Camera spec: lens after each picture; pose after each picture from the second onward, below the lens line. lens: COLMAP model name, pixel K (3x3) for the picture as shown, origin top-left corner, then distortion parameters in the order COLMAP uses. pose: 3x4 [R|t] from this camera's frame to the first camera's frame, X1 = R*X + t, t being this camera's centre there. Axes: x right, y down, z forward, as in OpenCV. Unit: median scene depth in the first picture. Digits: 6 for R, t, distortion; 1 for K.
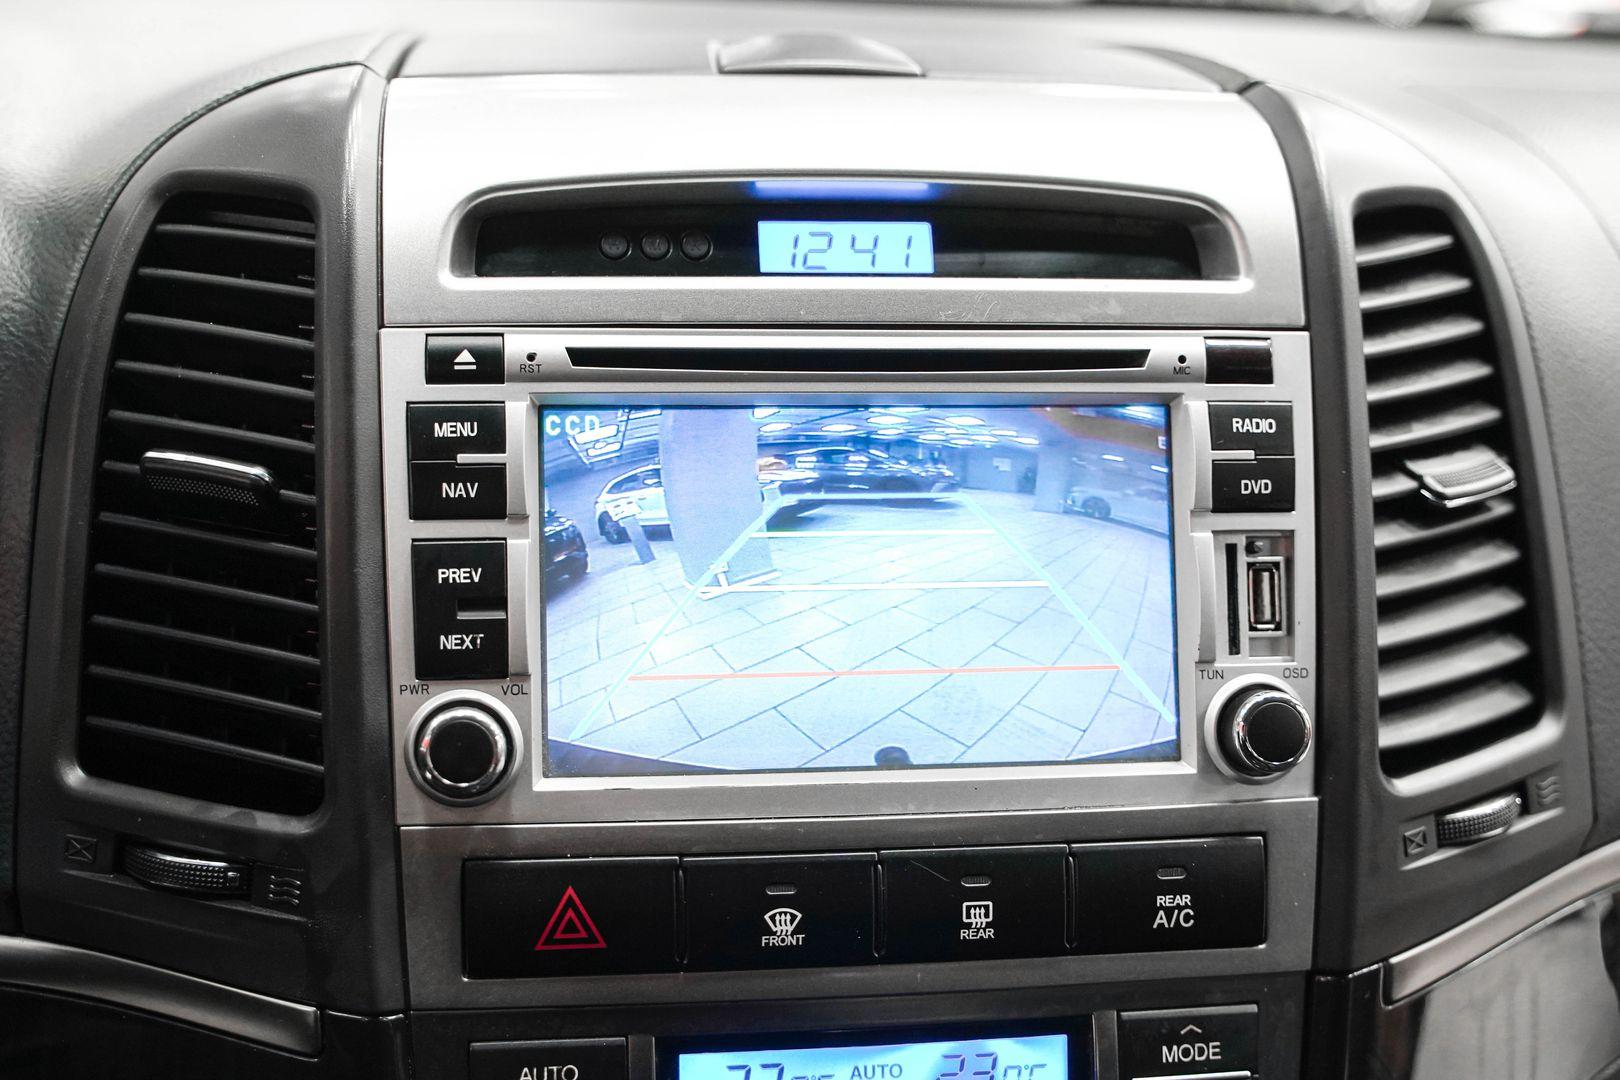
lens RADIAL K [[2205.0, 0, 810.0], [0, 2205.0, 540.0], [0, 0, 1]] dist [0.017901, 0.088240]
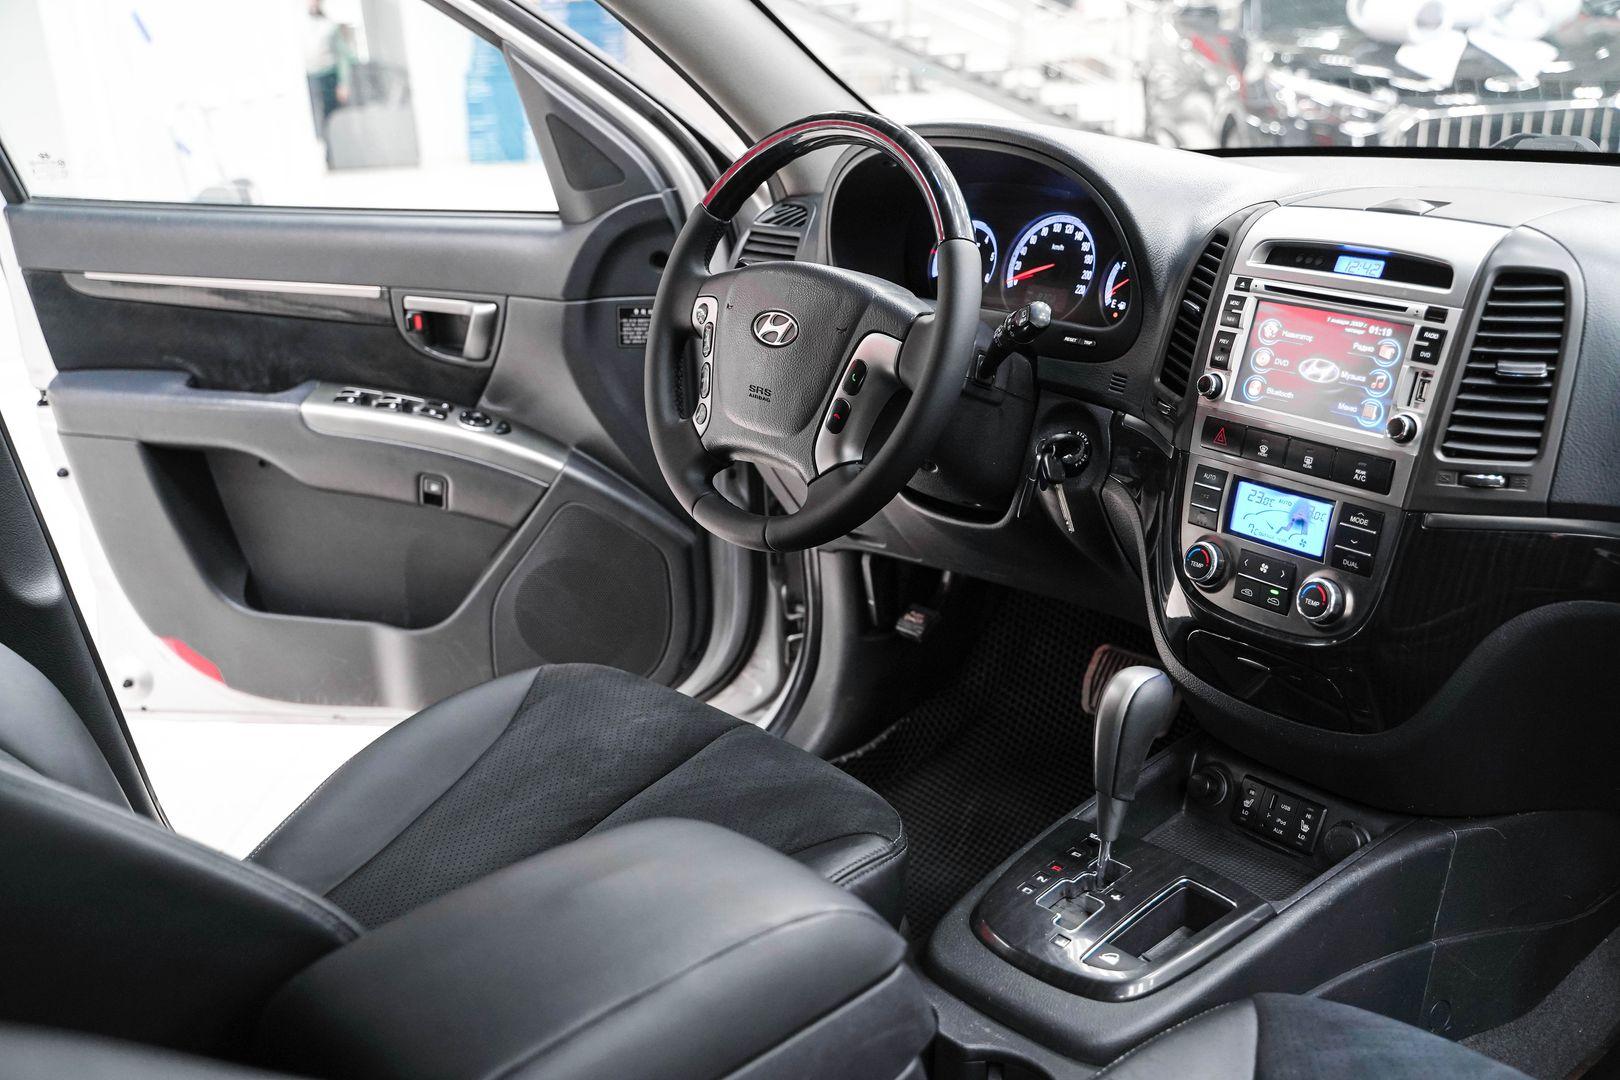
lens RADIAL K [[1557.1, 0, 810.0], [0, 1557.1, 540.0], [0, 0, 1]] dist [-0.057411, -0.001331]
pose [[0.442628, 0.246777, -0.862080, 1.847012], [-0.194386, 0.964931, 0.176413, 0.014586], [0.875383, 0.089491, 0.475075, -0.817831]]
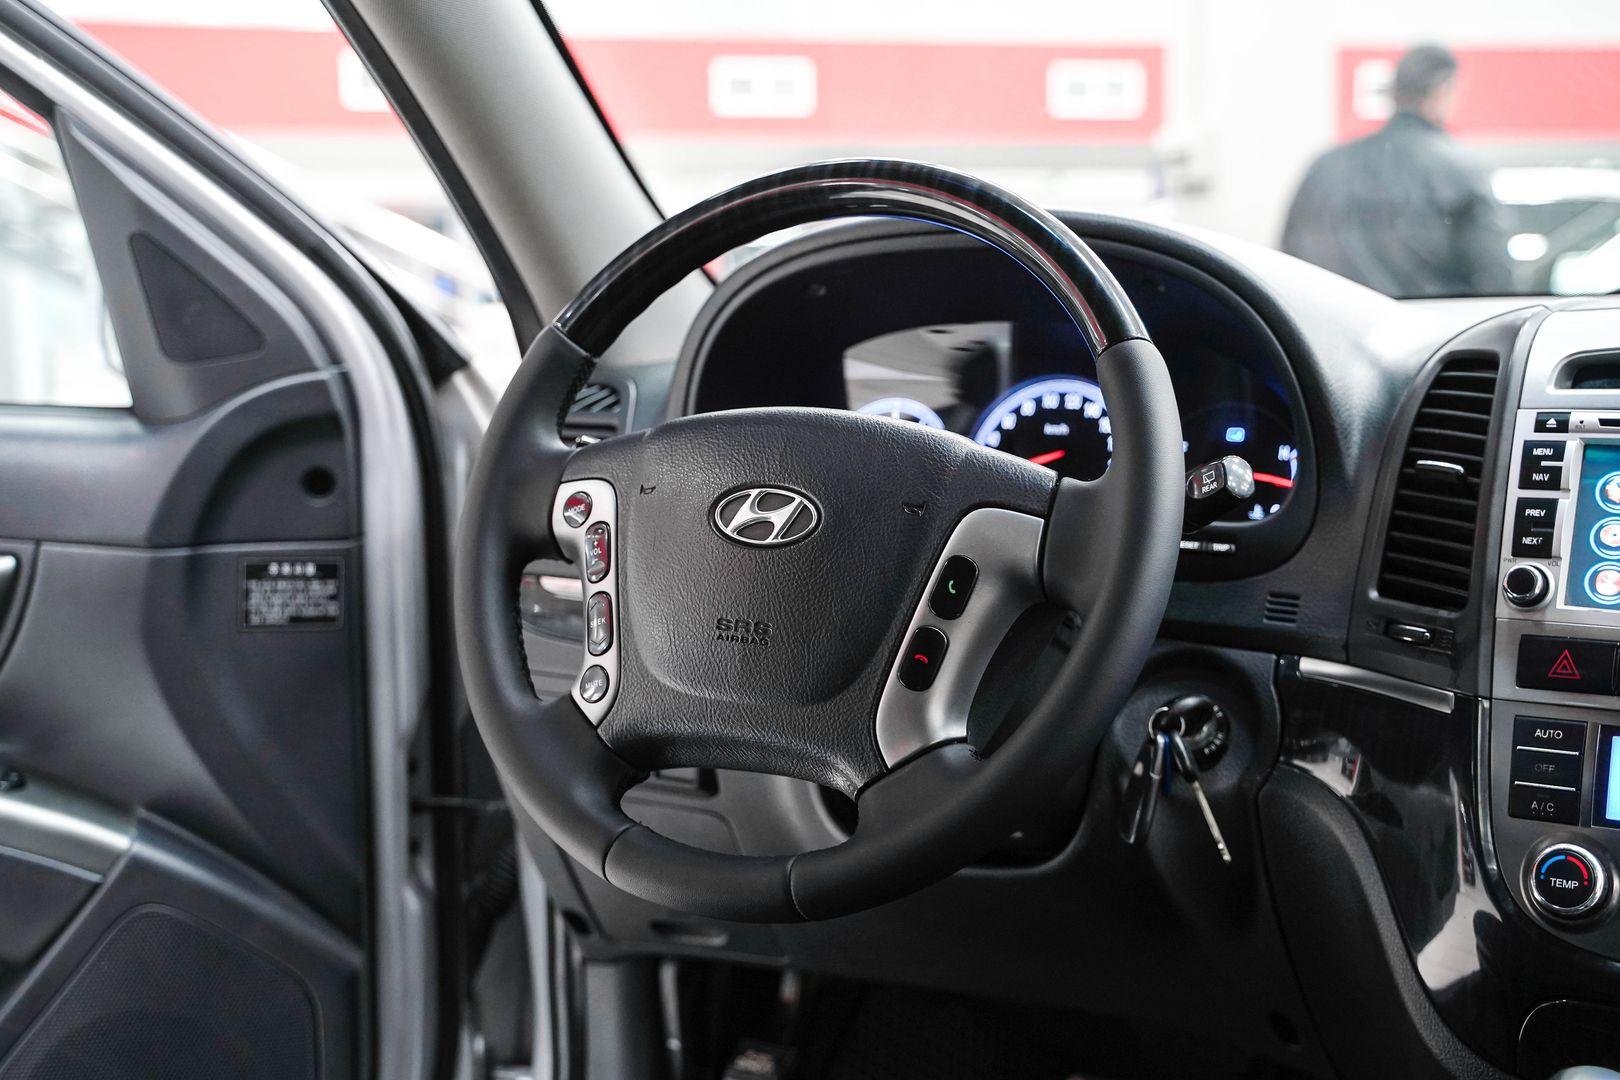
lens RADIAL K [[1946.4, 0, 810.0], [0, 1946.4, 540.0], [0, 0, 1]] dist [0.010576, -0.016999]
pose [[0.721916, 0.044433, -0.690553, 0.687027], [-0.165758, 0.979986, -0.110230, 0.386586], [0.671835, 0.194042, 0.714833, -0.936780]]
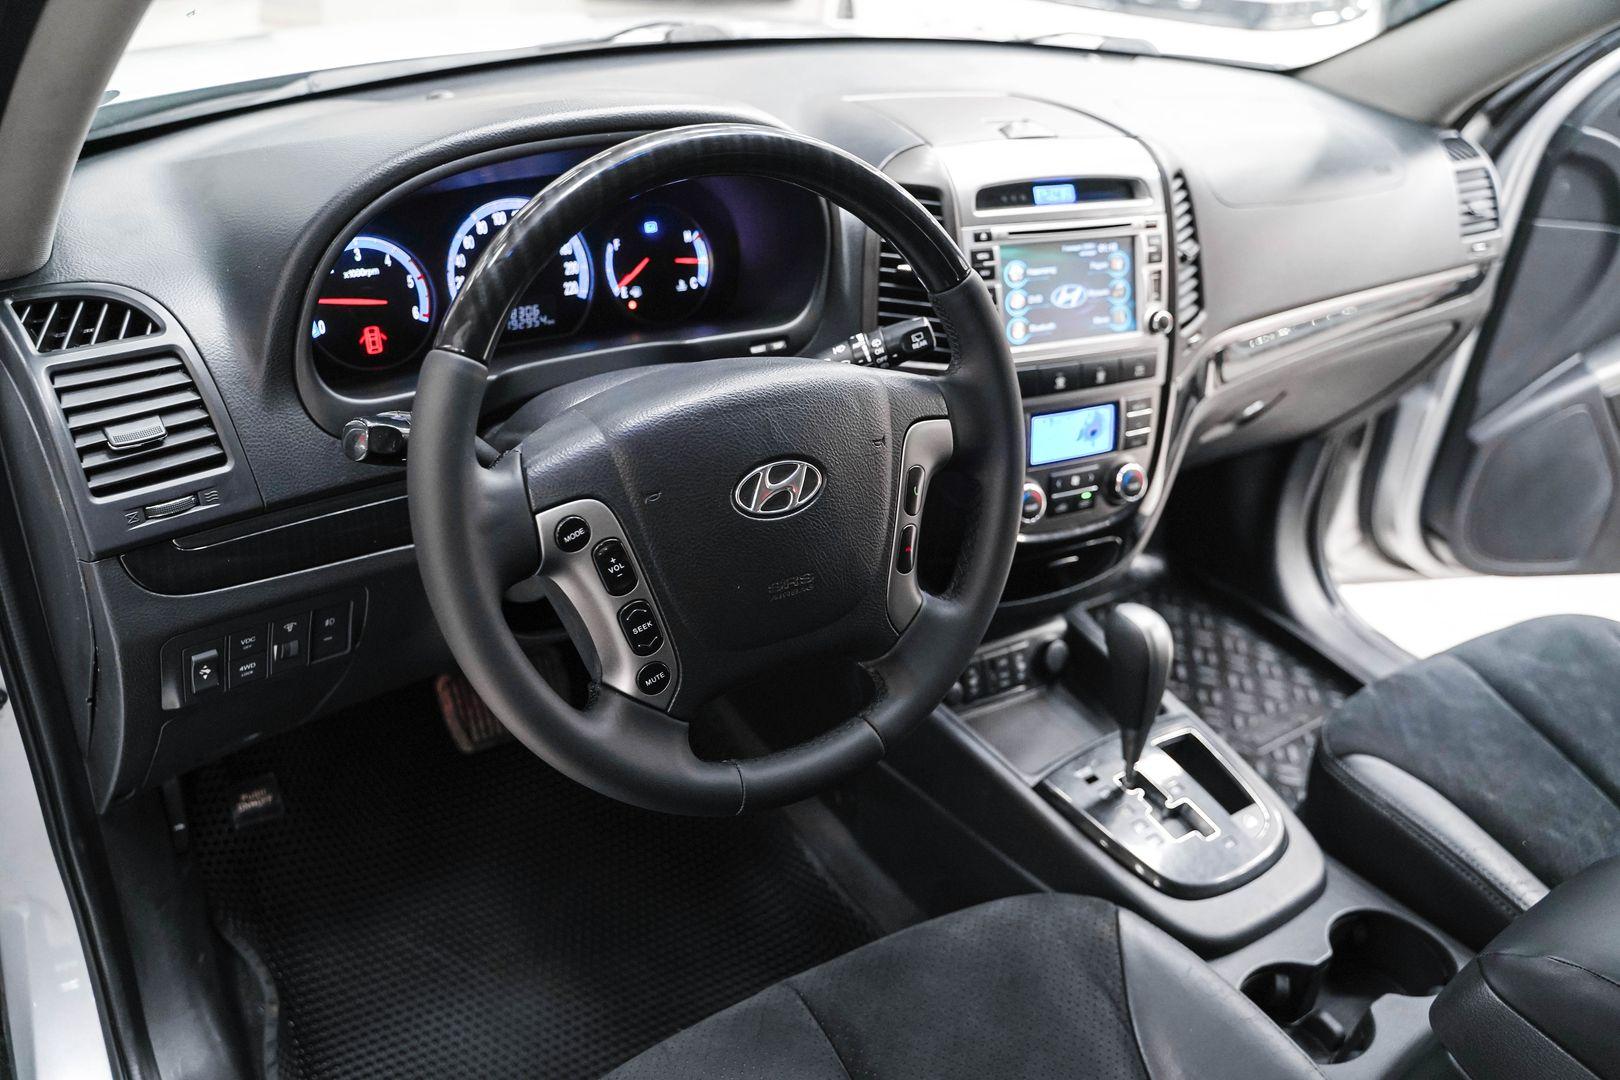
lens RADIAL K [[1190.0, 0, 810.0], [0, 1190.0, 540.0], [0, 0, 1]] dist [-0.048593, -0.000422]
pose [[0.949495, -0.127381, 0.286764, -1.048633], [0.043246, 0.958297, 0.282485, -0.164791], [-0.310788, -0.255816, 0.915406, -0.827661]]
